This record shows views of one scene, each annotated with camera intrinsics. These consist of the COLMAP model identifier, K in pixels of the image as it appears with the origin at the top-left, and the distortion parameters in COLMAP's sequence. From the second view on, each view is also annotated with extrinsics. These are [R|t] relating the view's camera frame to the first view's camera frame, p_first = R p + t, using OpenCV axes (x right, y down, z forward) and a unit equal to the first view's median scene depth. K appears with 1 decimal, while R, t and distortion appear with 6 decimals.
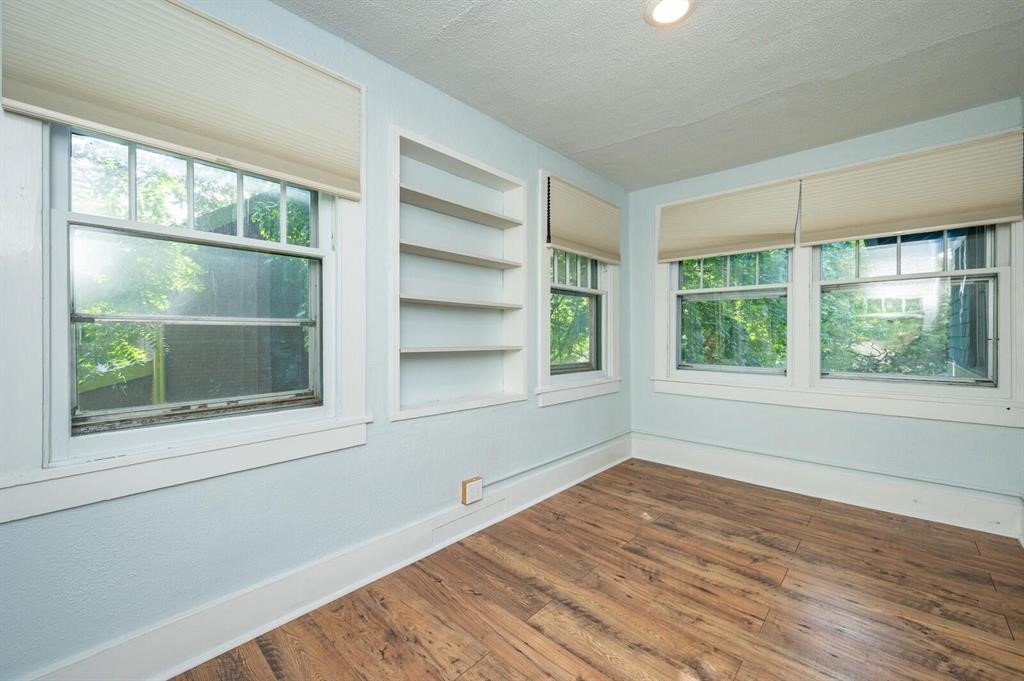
lens RADIAL K [[408.2, 0, 506.2], [0, 408.2, 337.0], [0, 0, 1]] dist [-0.000793, 0.000148]
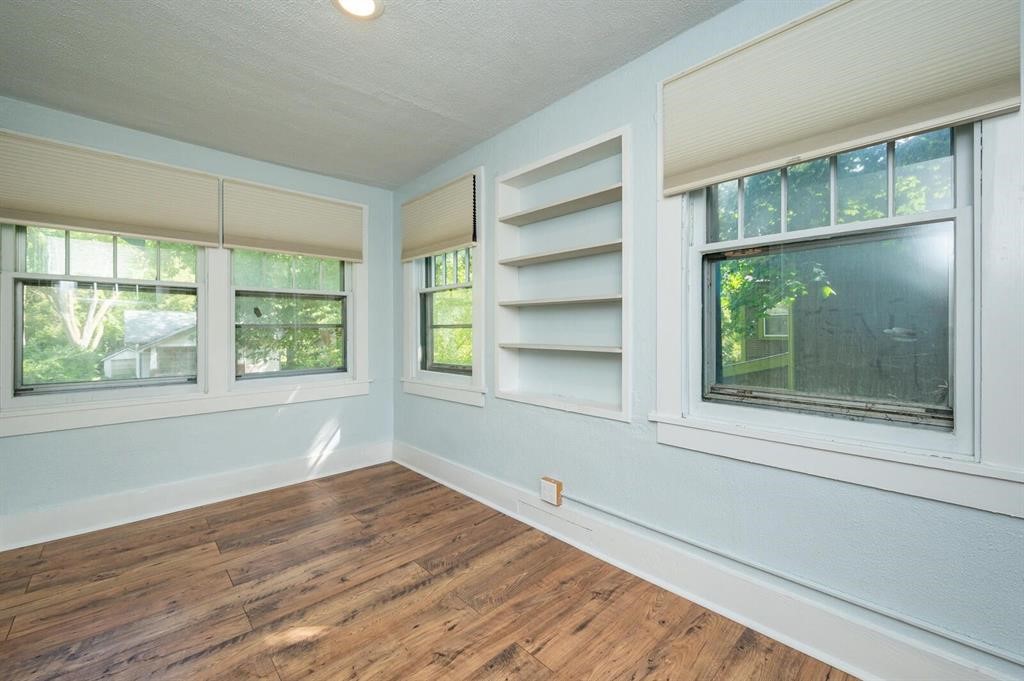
lens RADIAL K [[408.2, 0, 515.2], [0, 408.2, 328.1], [0, 0, 1]] dist [-0.000793, 0.000148]
pose [[-0.044754, -0.002255, -0.998995, 1.098735], [-0.000260, 0.999997, -0.002245, -0.020547], [0.998998, 0.000160, -0.044755, 1.156768]]
